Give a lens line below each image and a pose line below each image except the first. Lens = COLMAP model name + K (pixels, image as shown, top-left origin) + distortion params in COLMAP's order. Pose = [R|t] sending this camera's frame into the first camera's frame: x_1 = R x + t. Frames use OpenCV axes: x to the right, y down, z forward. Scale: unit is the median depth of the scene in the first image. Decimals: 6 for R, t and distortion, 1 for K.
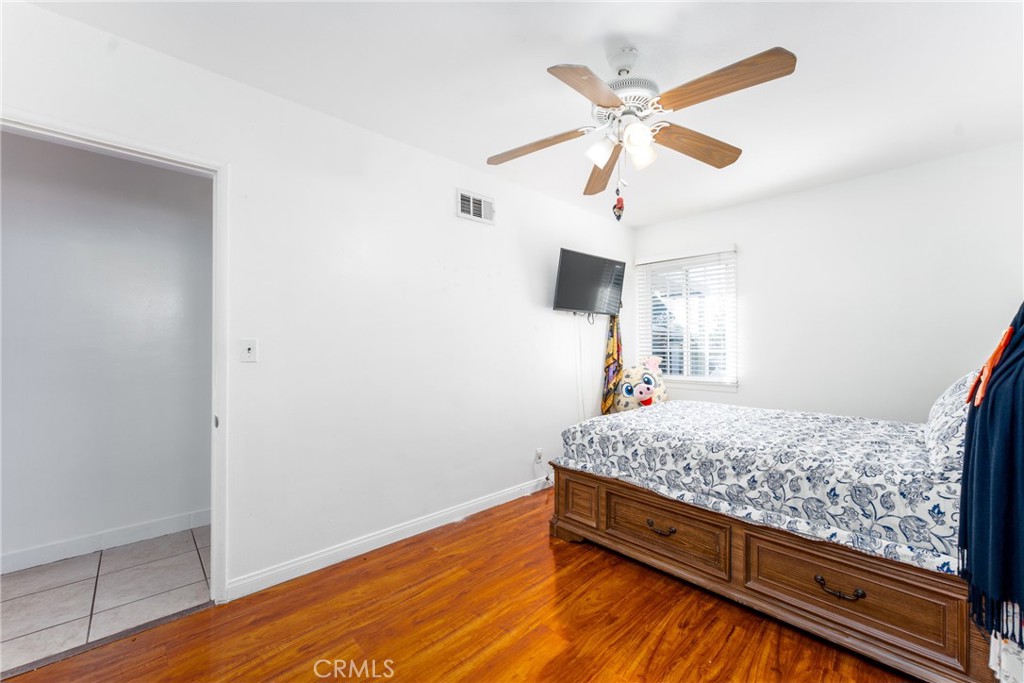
lens RADIAL K [[411.6, 0, 506.3], [0, 411.6, 342.0], [0, 0, 1]] dist [0.014960, 0.000199]
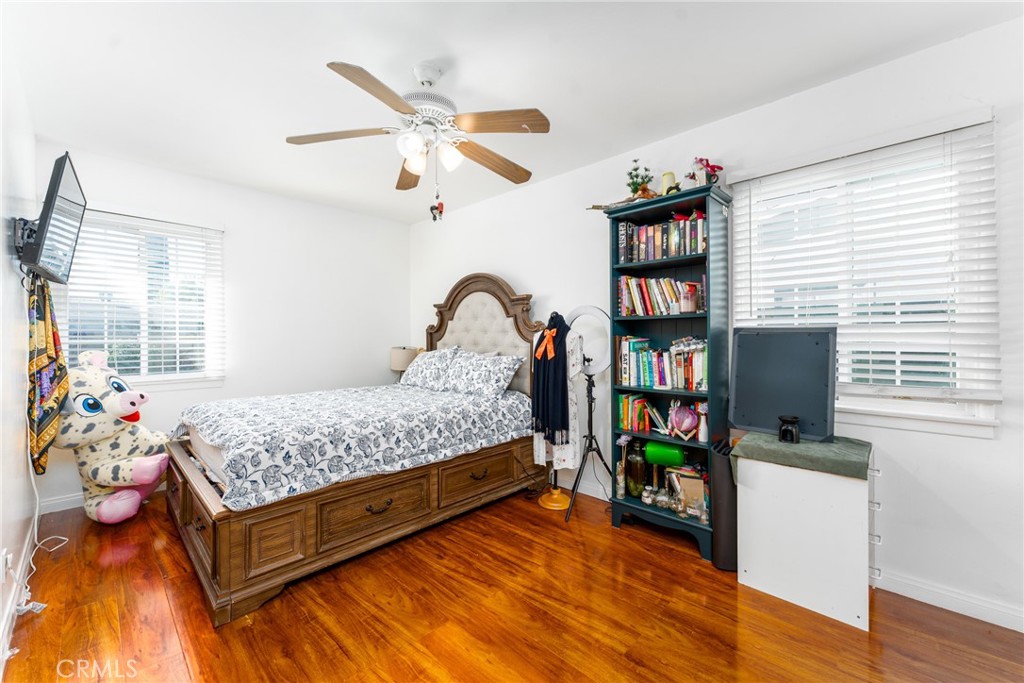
lens RADIAL K [[411.6, 0, 505.8], [0, 411.6, 341.3], [0, 0, 1]] dist [0.014960, 0.000199]
pose [[-0.034522, -0.015225, 0.999288, -0.612755], [-0.009050, 0.999848, 0.014921, 0.005275], [-0.999363, -0.008528, -0.034654, 0.632810]]
